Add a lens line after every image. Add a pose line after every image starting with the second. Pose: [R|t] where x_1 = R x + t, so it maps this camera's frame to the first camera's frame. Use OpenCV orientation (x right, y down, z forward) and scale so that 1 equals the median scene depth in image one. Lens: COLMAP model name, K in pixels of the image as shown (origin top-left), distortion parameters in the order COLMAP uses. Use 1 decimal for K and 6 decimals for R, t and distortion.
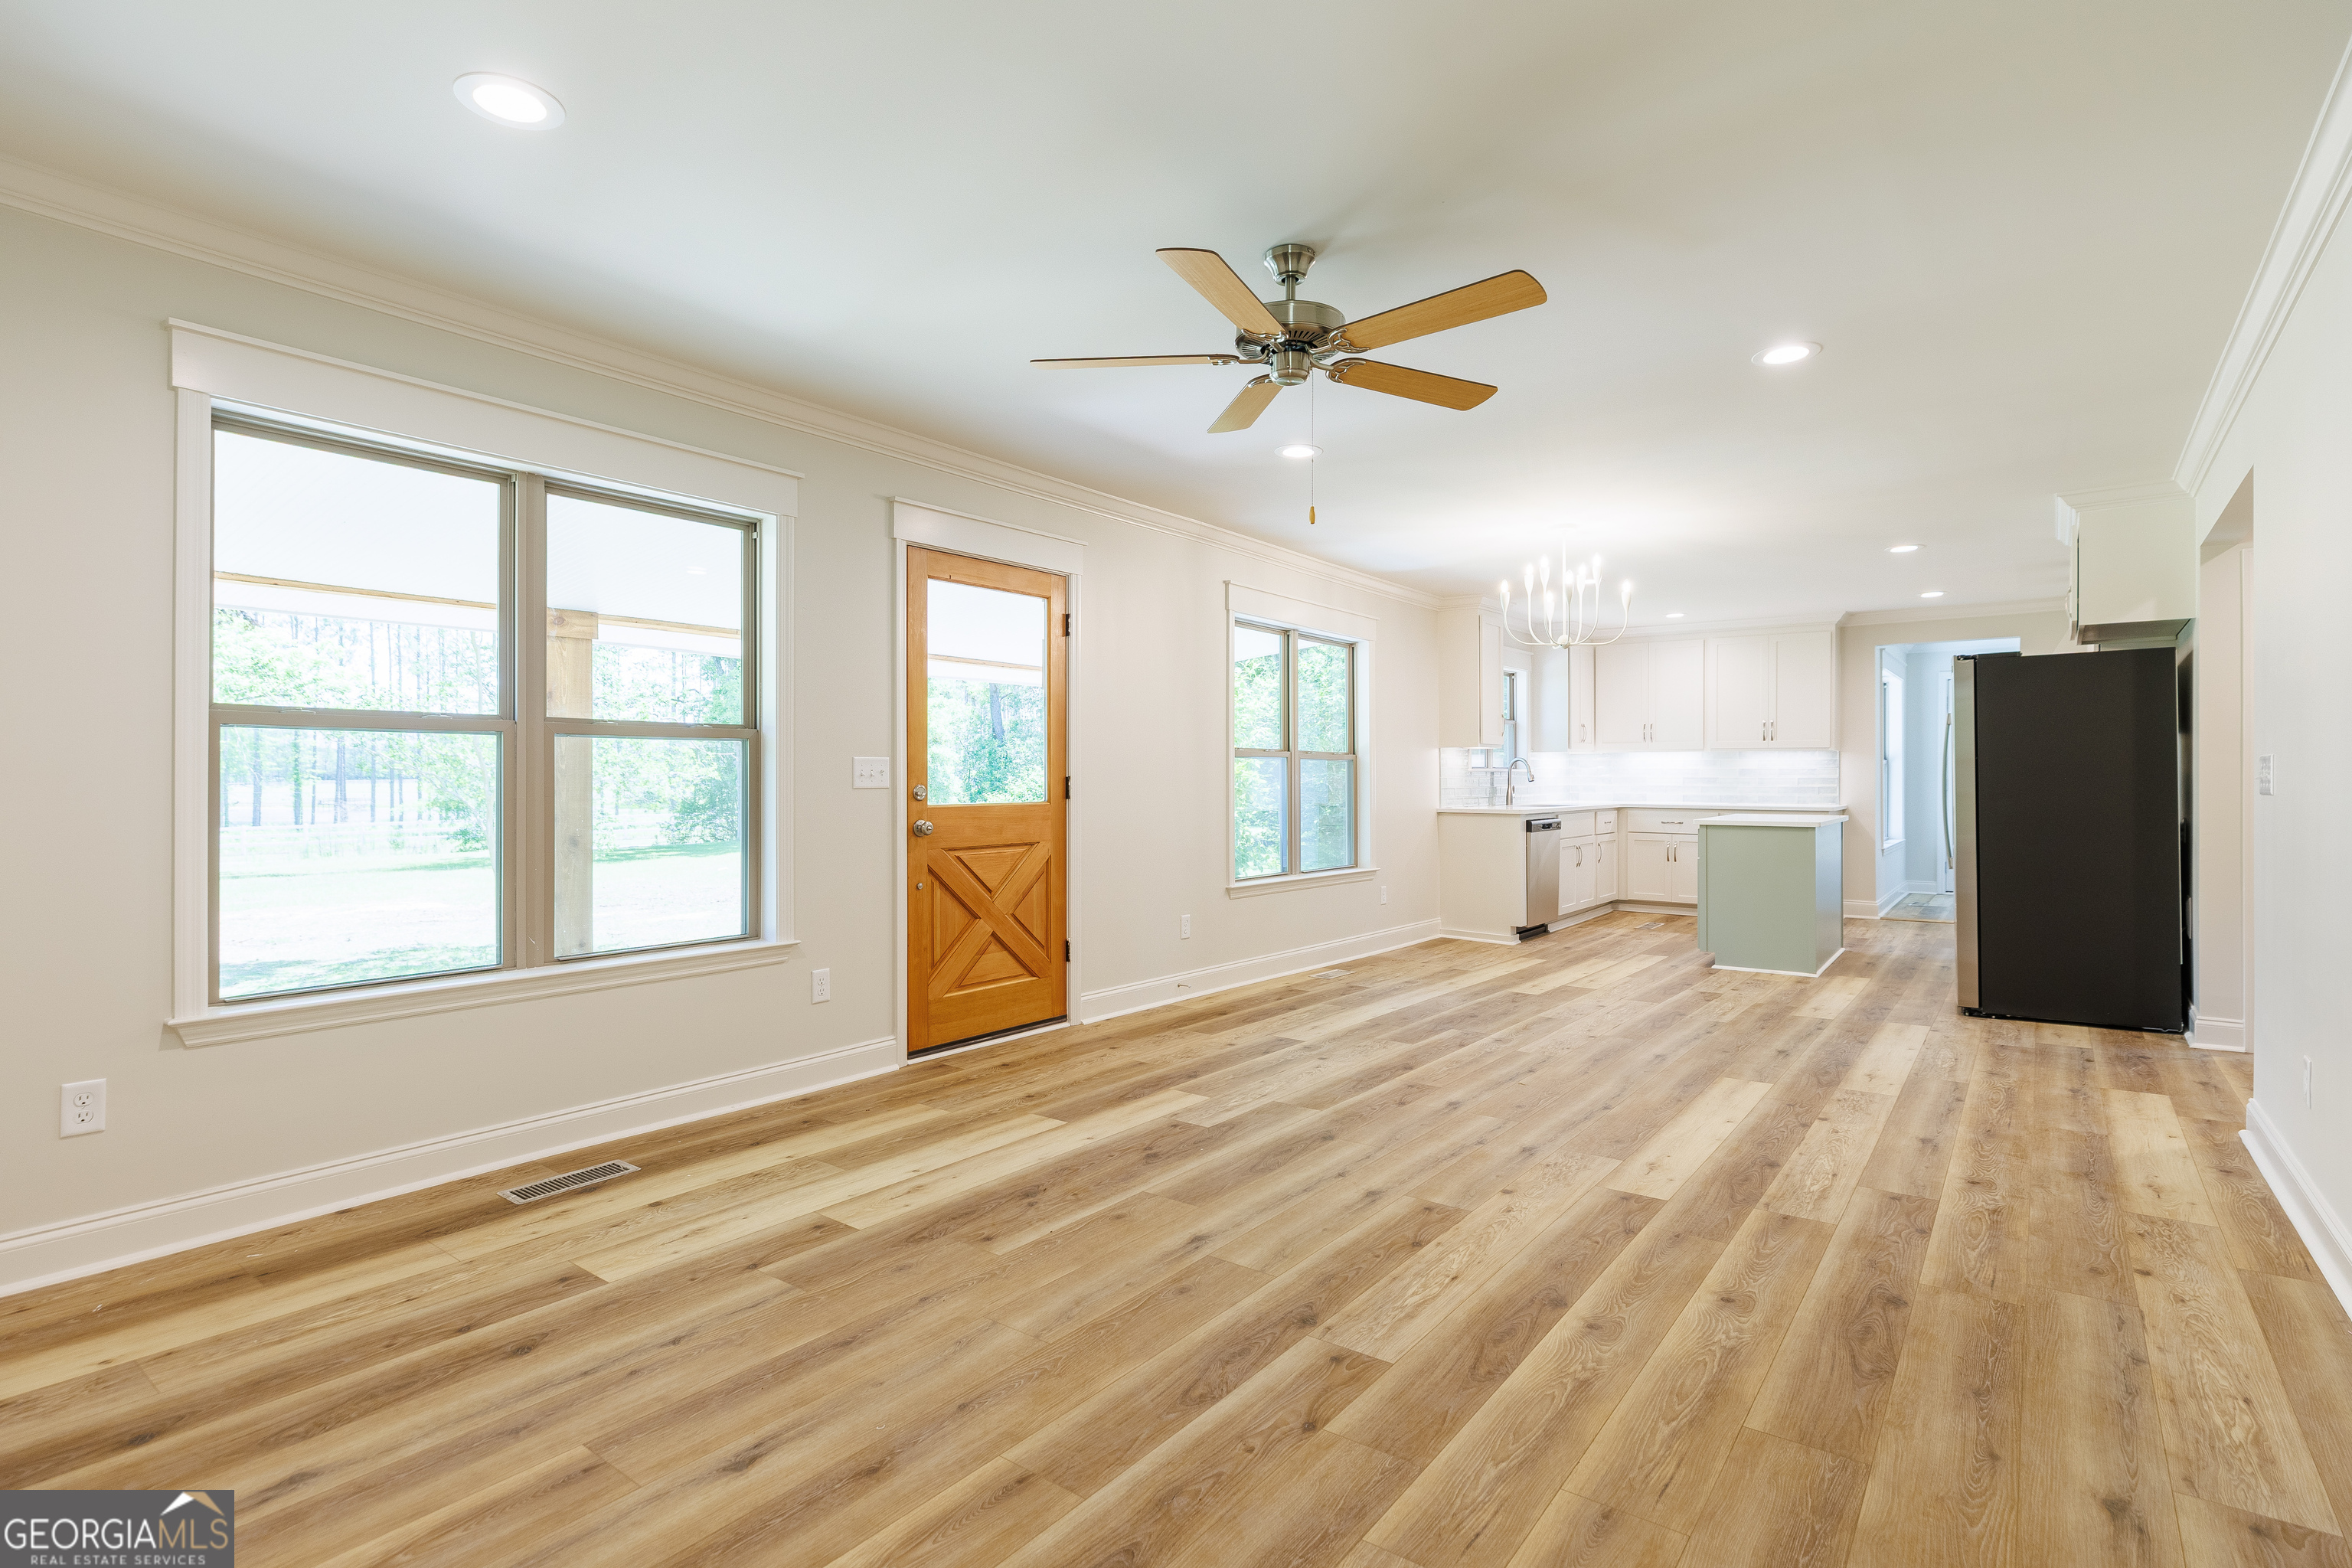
lens RADIAL K [[1147.2, 0, 1188.2], [0, 1147.2, 781.1], [0, 0, 1]] dist [-0.011946, 0.001069]
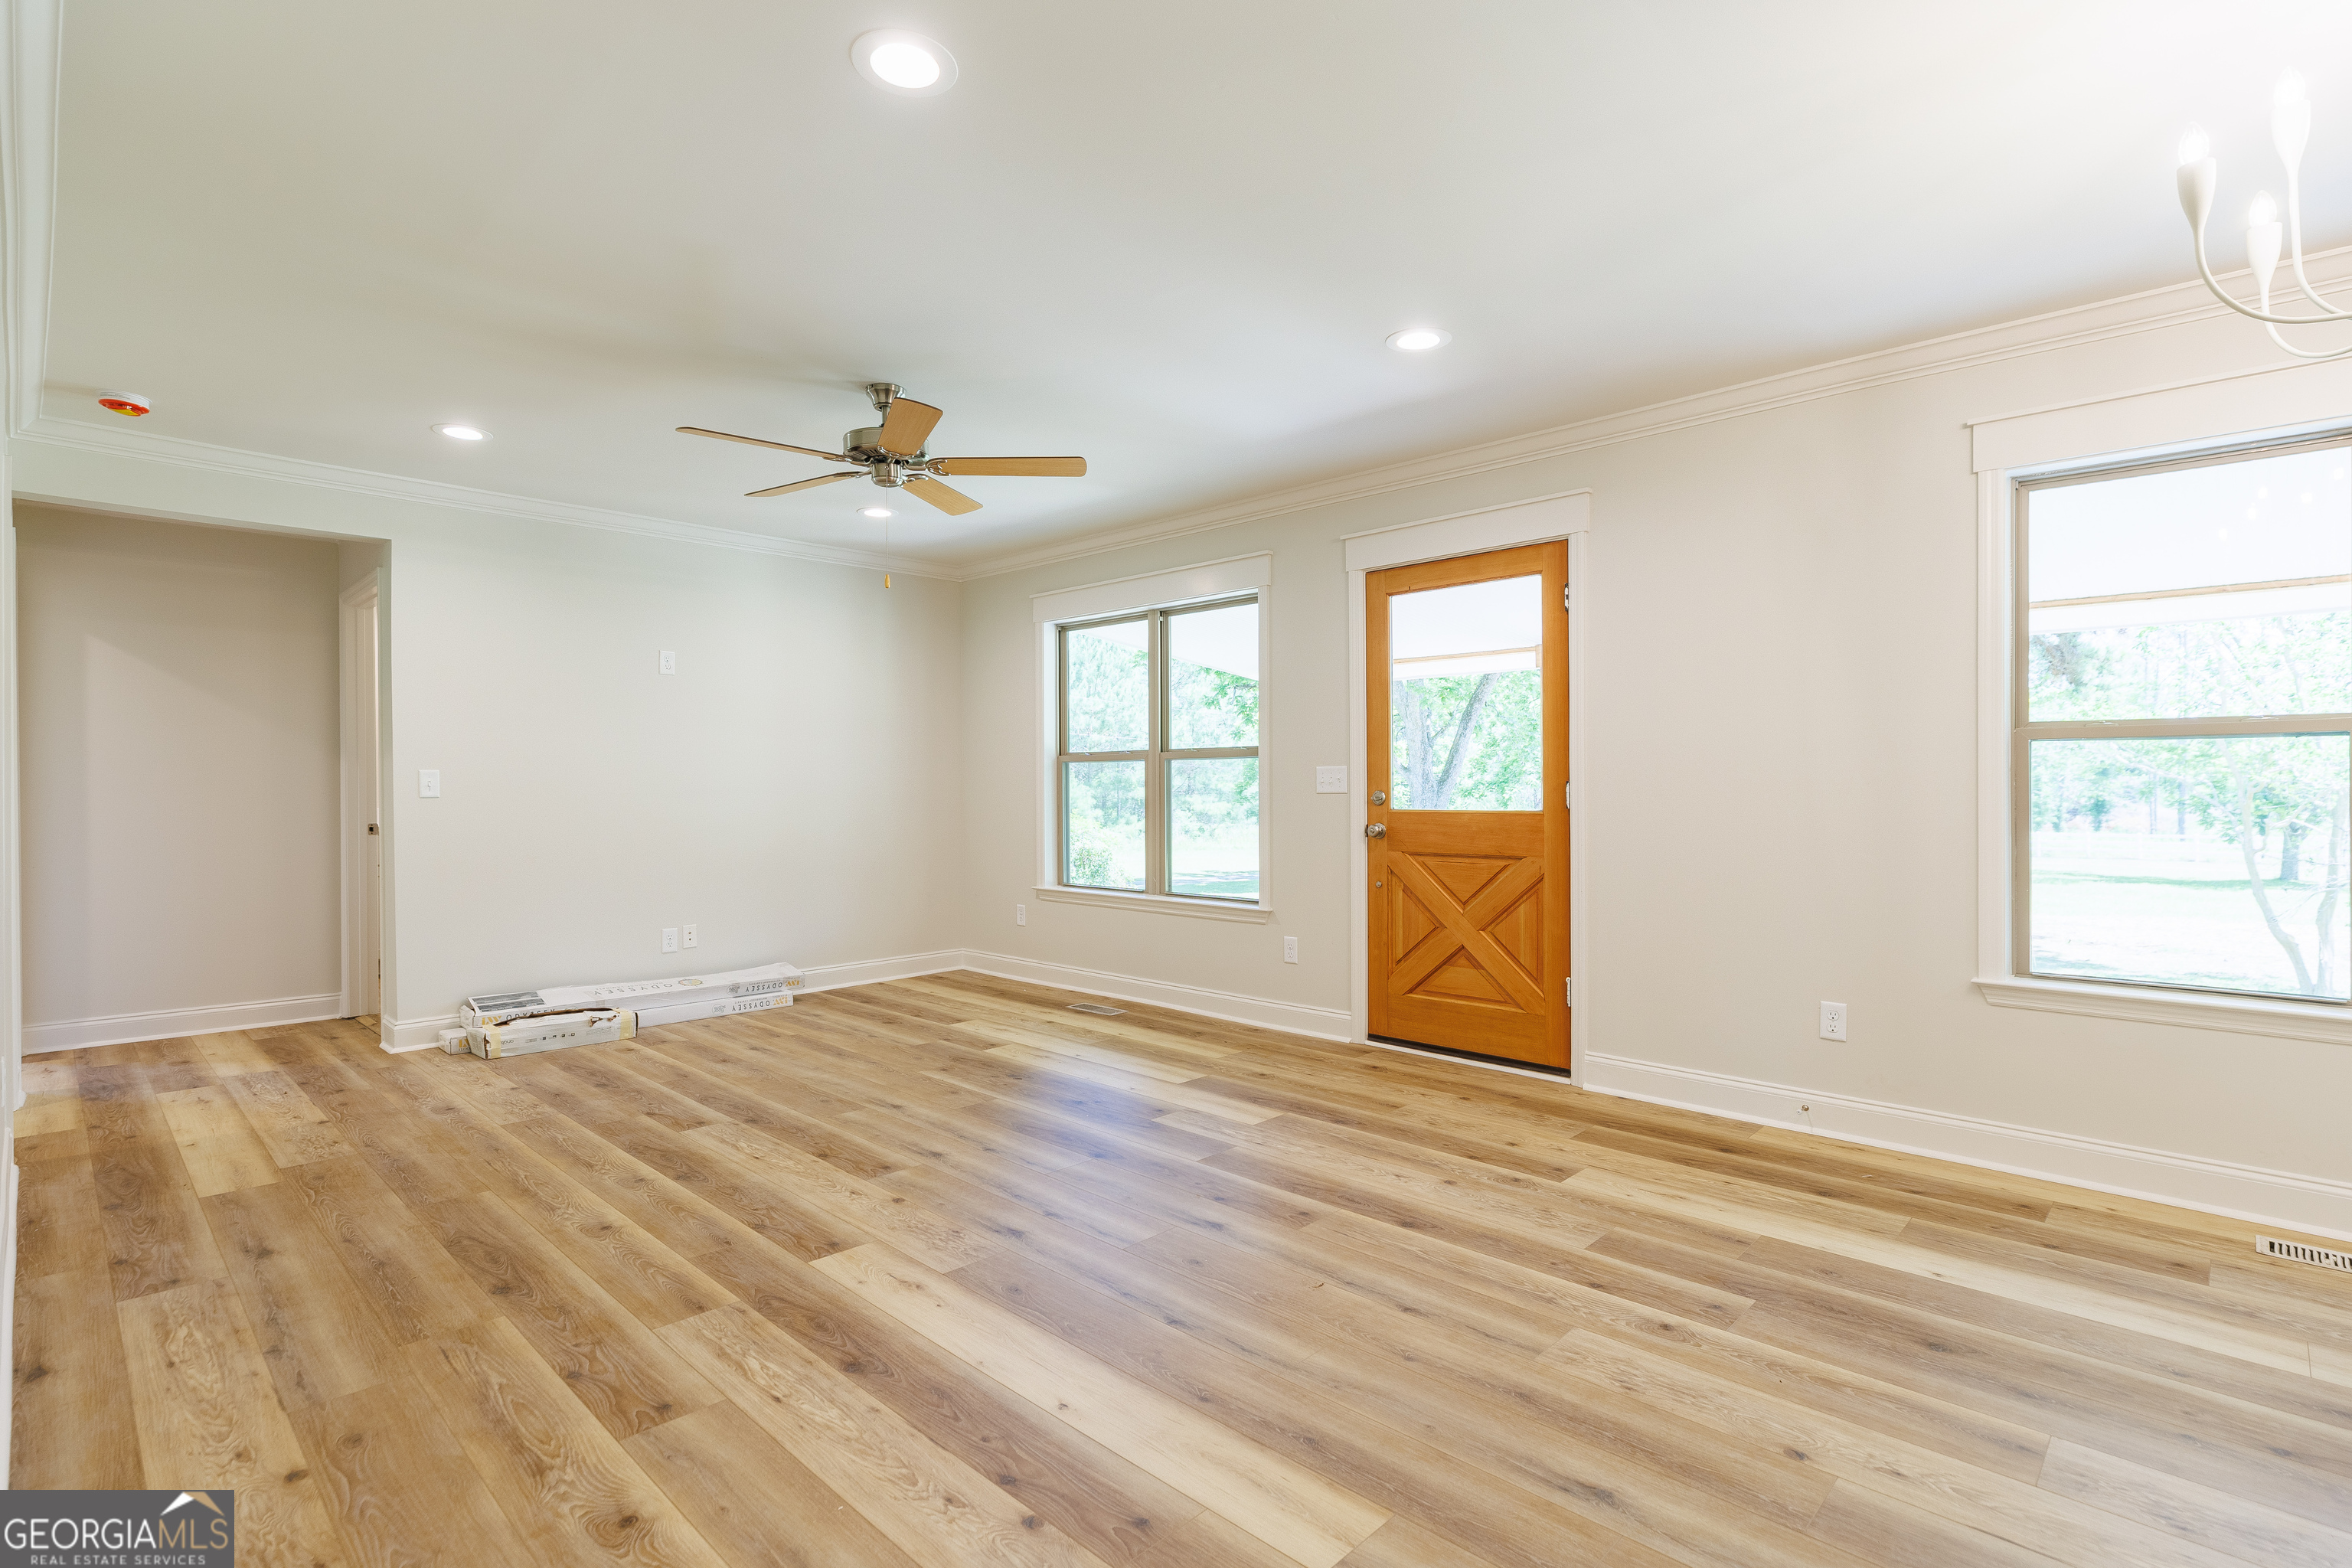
lens RADIAL K [[1147.2, 0, 1188.2], [0, 1147.2, 781.1], [0, 0, 1]] dist [-0.011946, 0.001069]
pose [[-0.128979, -0.003768, -0.991640, 1.285127], [0.001640, 0.999991, -0.004013, -0.002314], [0.991646, -0.002144, -0.128972, 1.434080]]
